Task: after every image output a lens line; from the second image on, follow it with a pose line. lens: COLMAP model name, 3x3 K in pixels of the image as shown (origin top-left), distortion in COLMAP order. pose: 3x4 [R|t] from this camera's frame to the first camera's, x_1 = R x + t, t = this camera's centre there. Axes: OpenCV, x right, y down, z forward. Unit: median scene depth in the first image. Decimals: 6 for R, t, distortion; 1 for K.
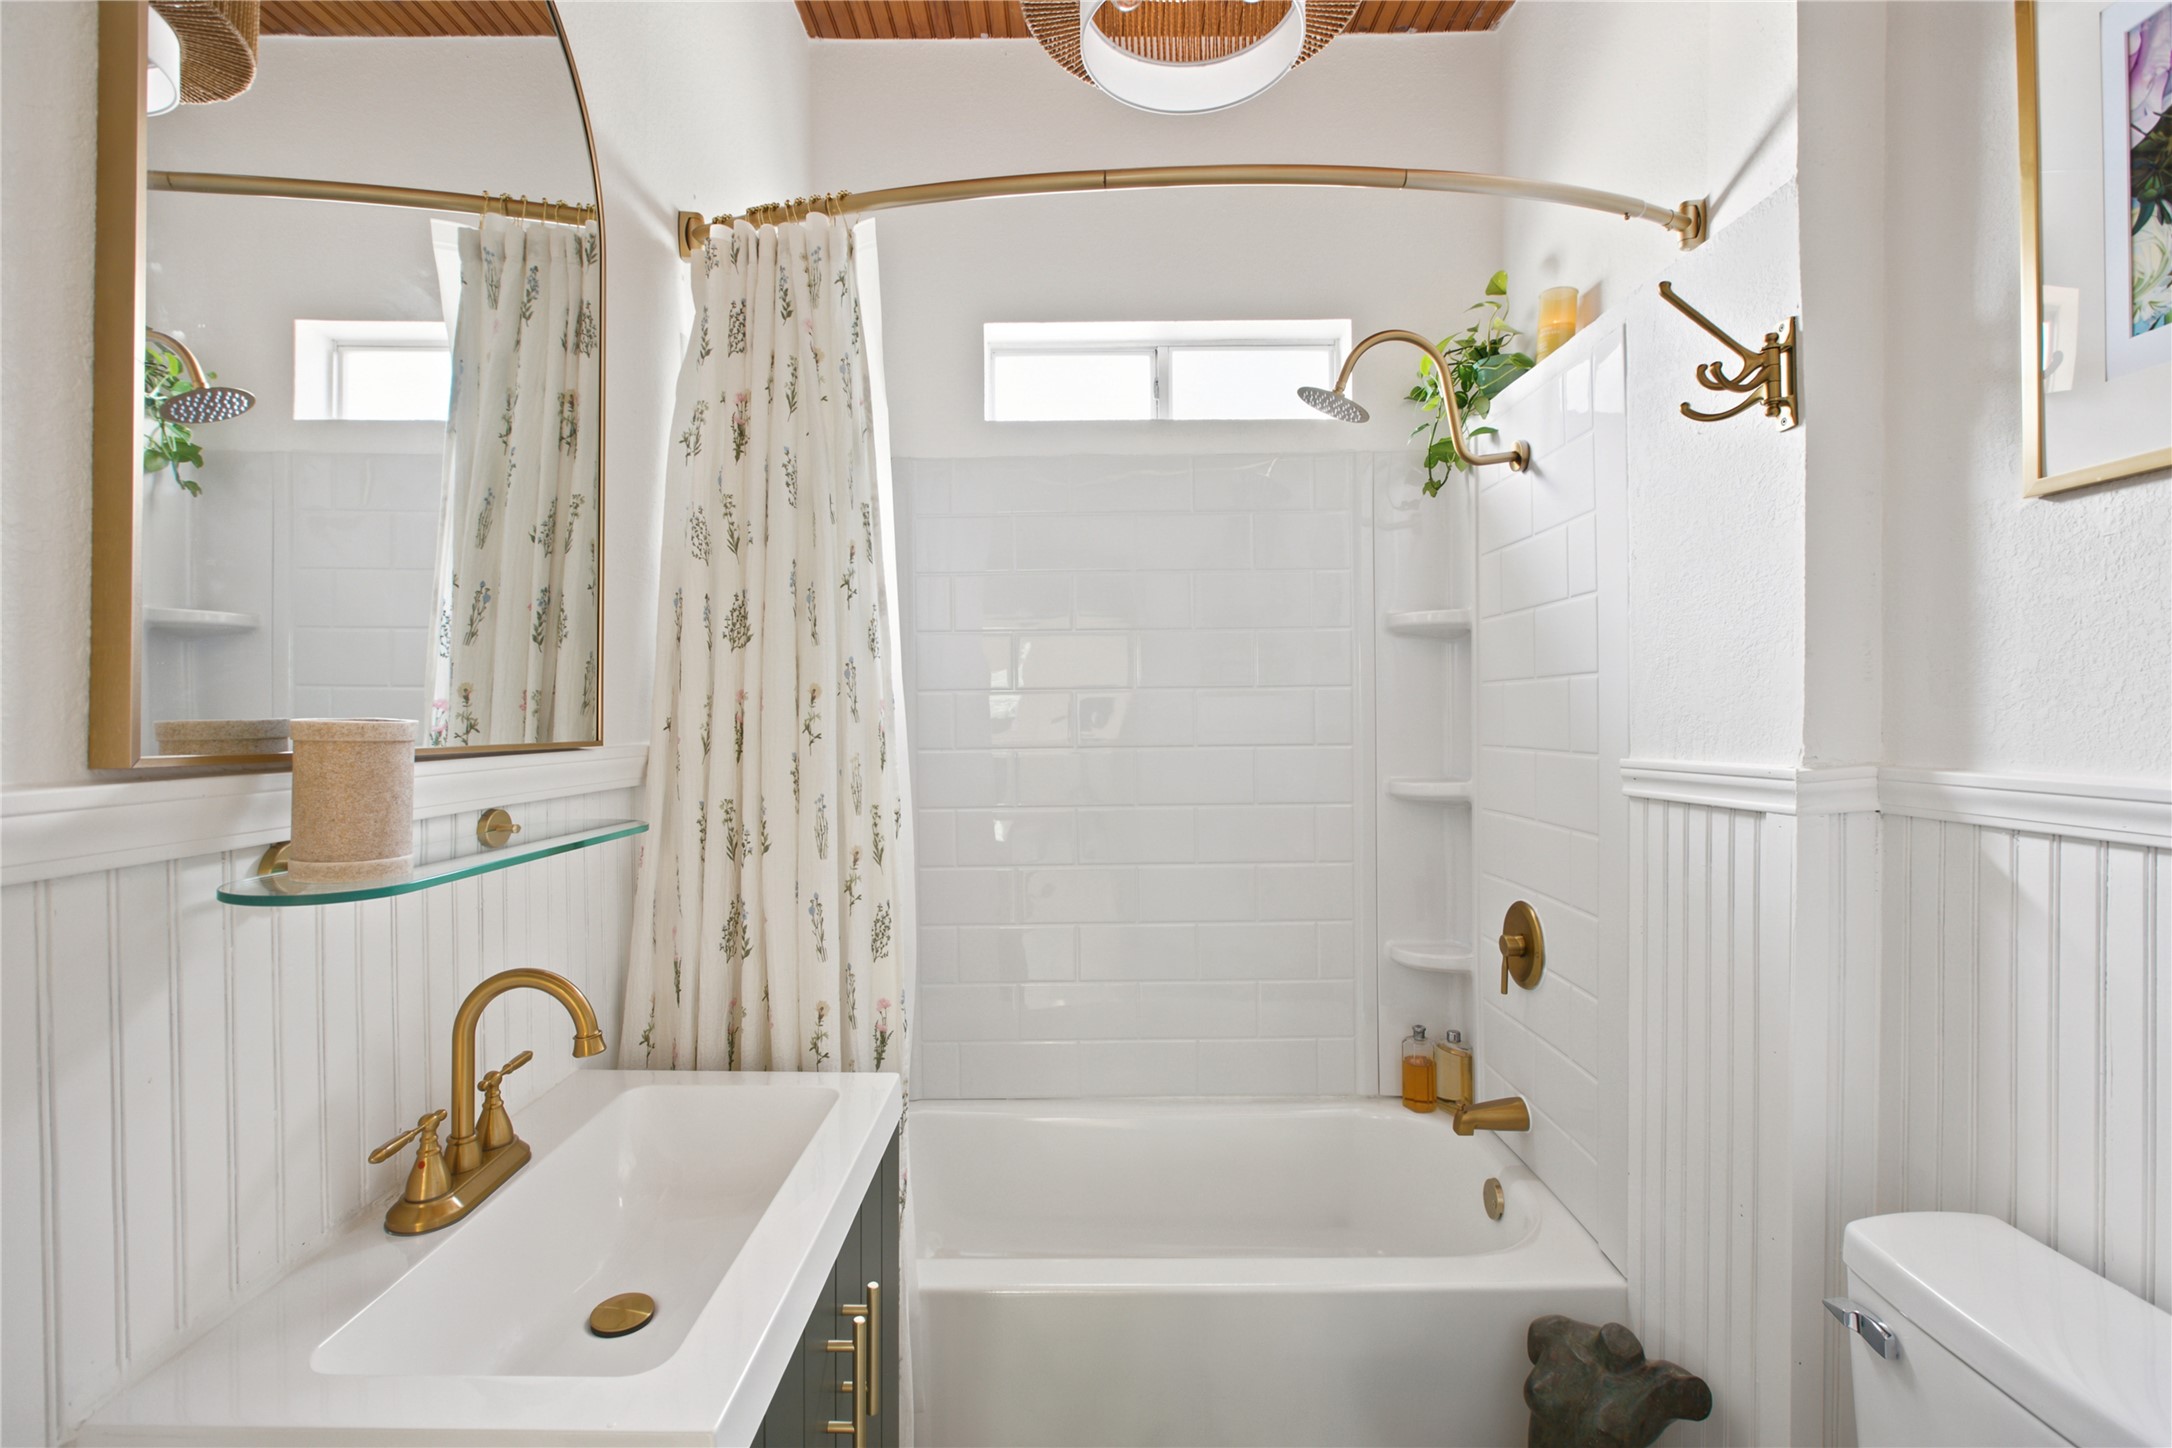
lens RADIAL K [[977.8, 0, 1086.5], [0, 977.8, 716.4], [0, 0, 1]] dist [-0.017115, 0.005185]
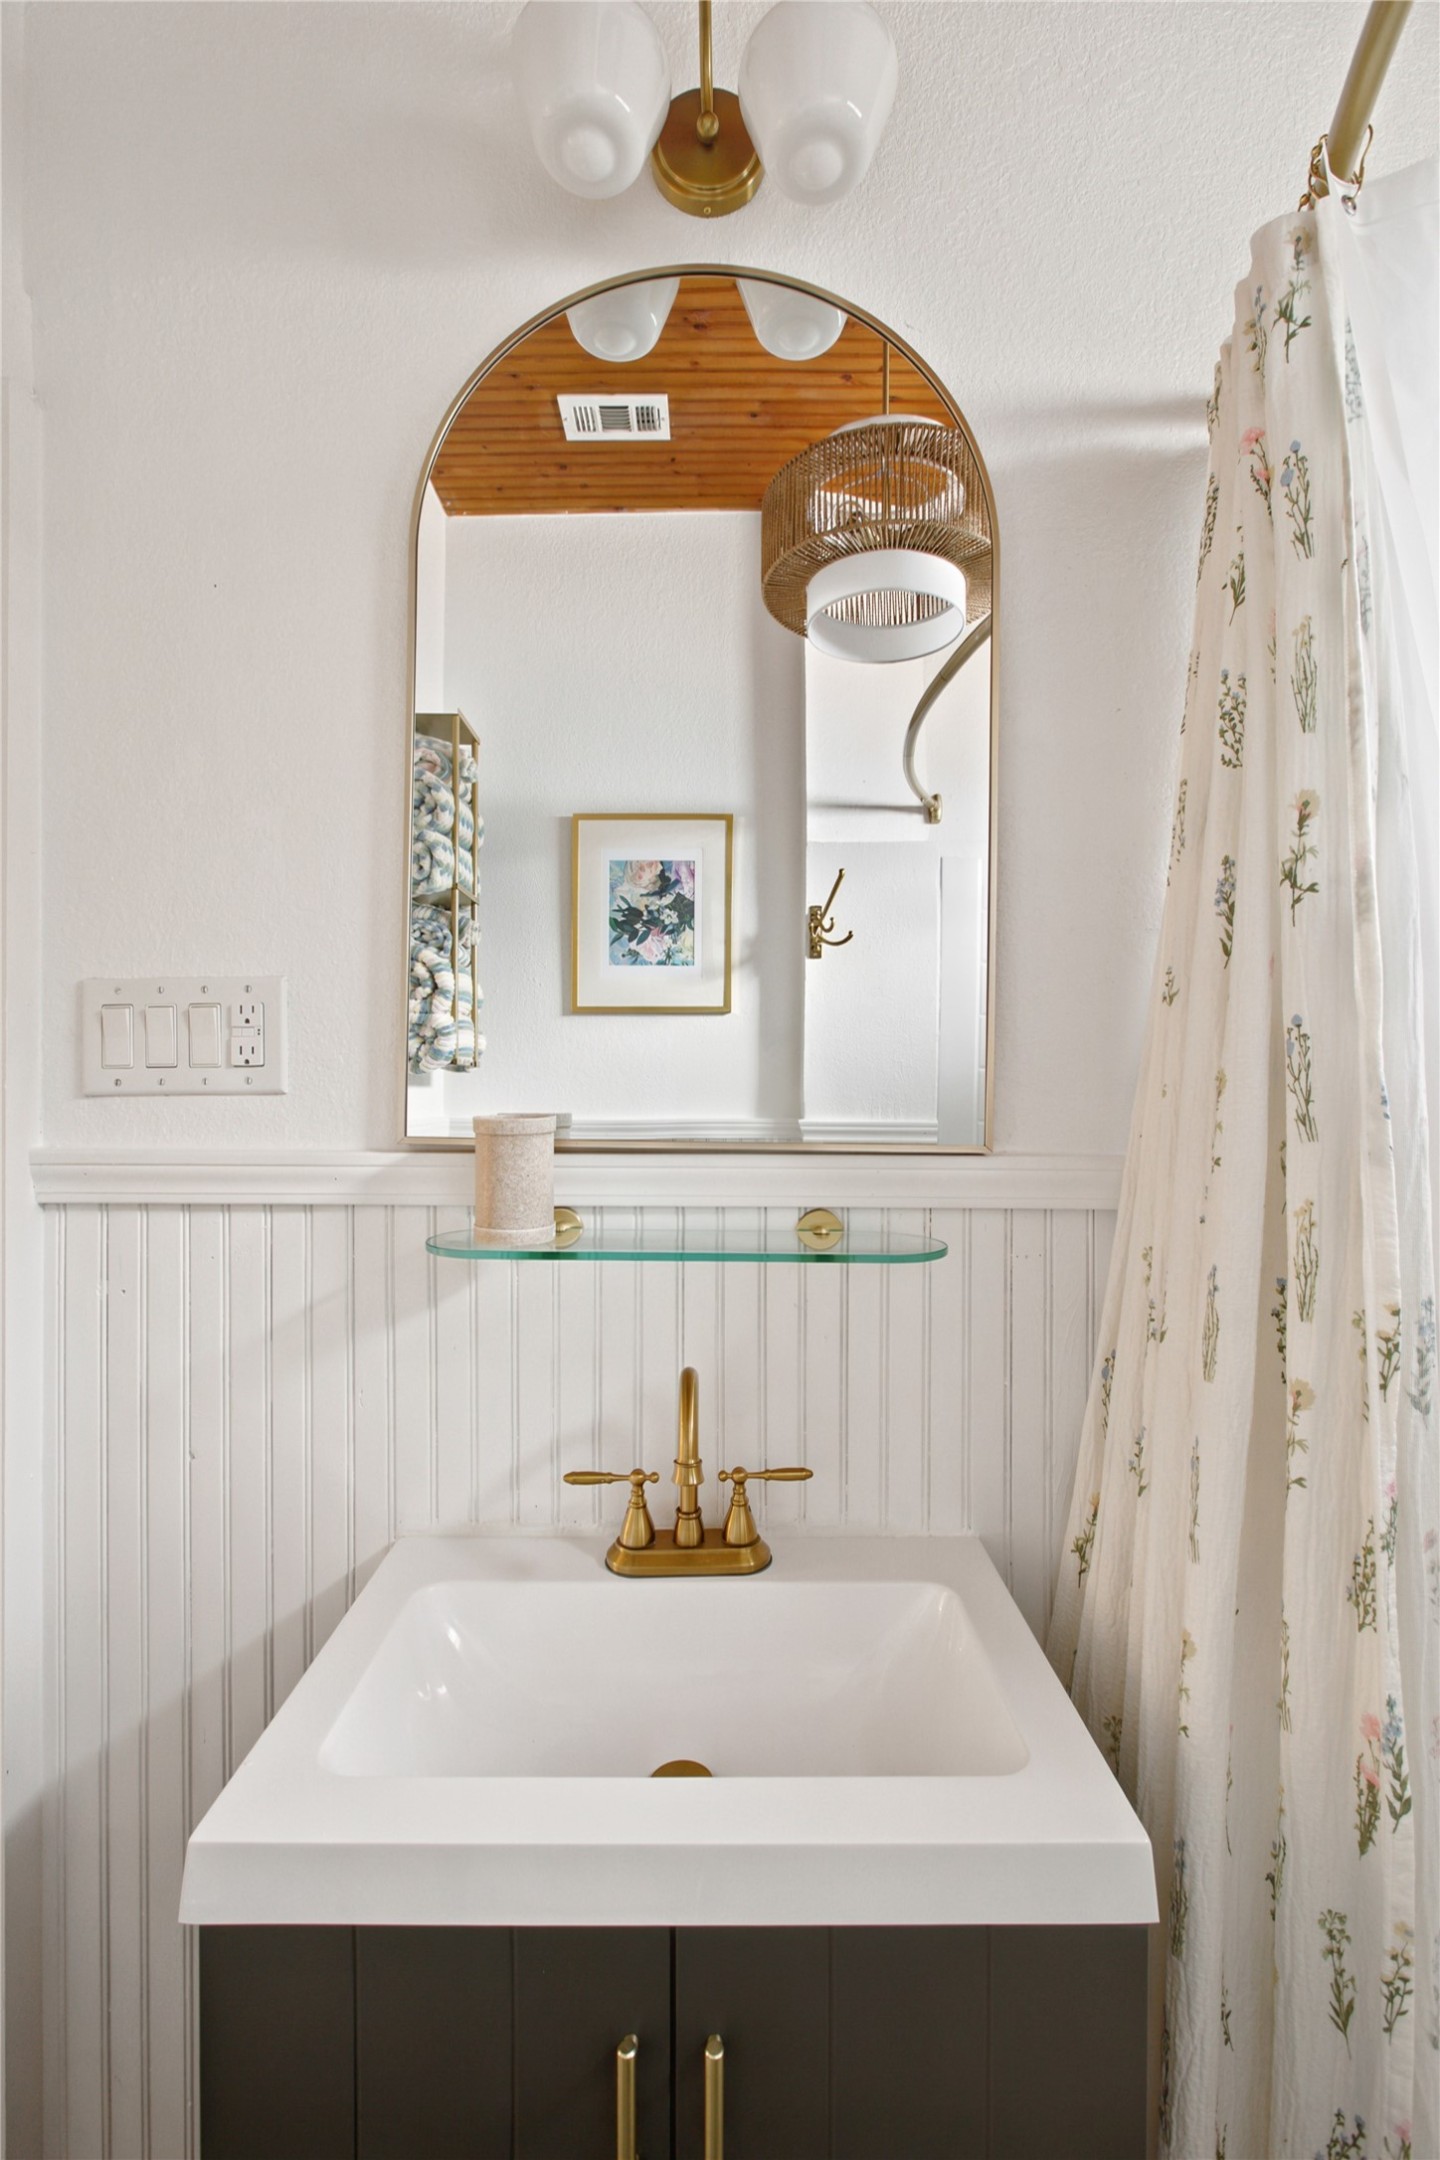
lens RADIAL K [[972.4, 0, 720.1], [0, 972.4, 1074.7], [0, 0, 1]] dist [-0.017115, 0.005185]
pose [[0.002428, -0.002727, -0.999993, 0.372973], [-0.006278, 0.999977, -0.002742, -0.034735], [0.999977, 0.006285, 0.002411, 0.929239]]
